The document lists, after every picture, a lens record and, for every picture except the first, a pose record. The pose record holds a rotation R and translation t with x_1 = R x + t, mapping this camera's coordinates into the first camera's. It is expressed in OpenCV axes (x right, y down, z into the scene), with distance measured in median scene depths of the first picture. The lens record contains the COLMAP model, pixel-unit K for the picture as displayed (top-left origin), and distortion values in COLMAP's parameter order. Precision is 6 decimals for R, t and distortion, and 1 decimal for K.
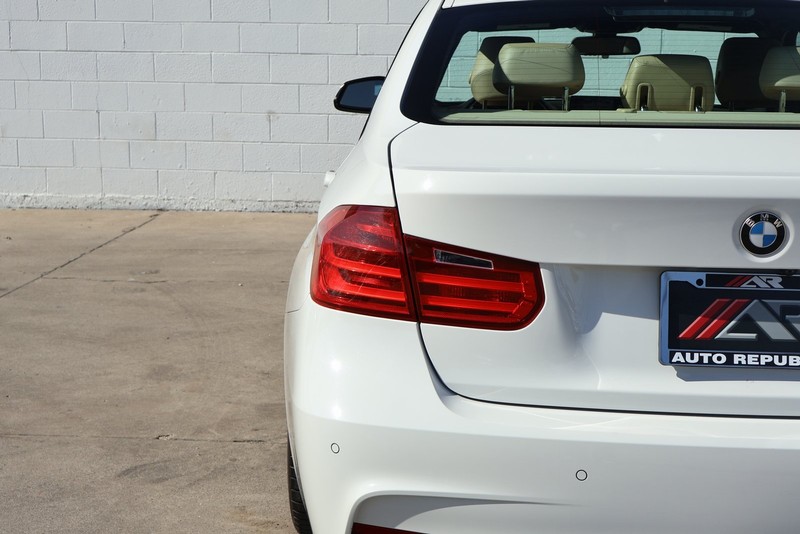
lens RADIAL K [[1238.8, 0, 400.0], [0, 1238.8, 267.0], [0, 0, 1]] dist [-0.008046, 0.016291]
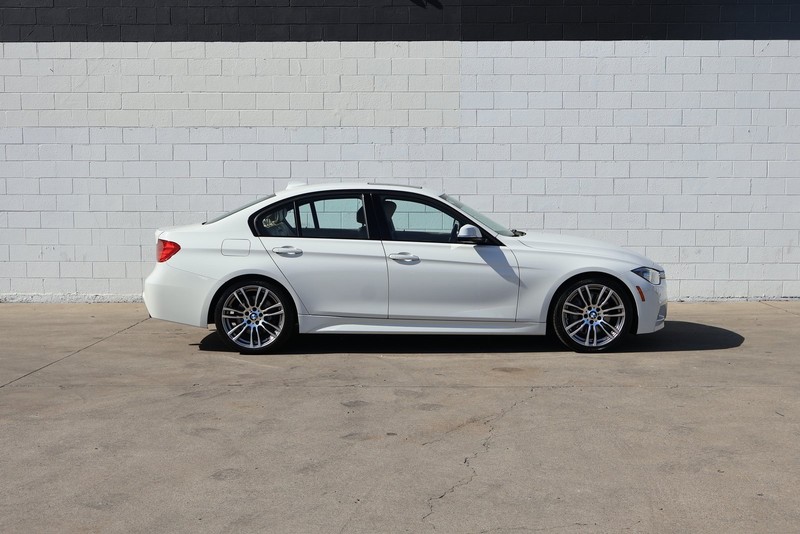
lens RADIAL K [[978.6, 0, 400.0], [0, 978.6, 267.0], [0, 0, 1]] dist [0.021230, 0.052840]
pose [[0.997953, -0.013844, 0.062427, 0.050994], [0.020389, 0.994214, -0.105462, 0.088220], [-0.060606, 0.106519, 0.992462, -0.599007]]
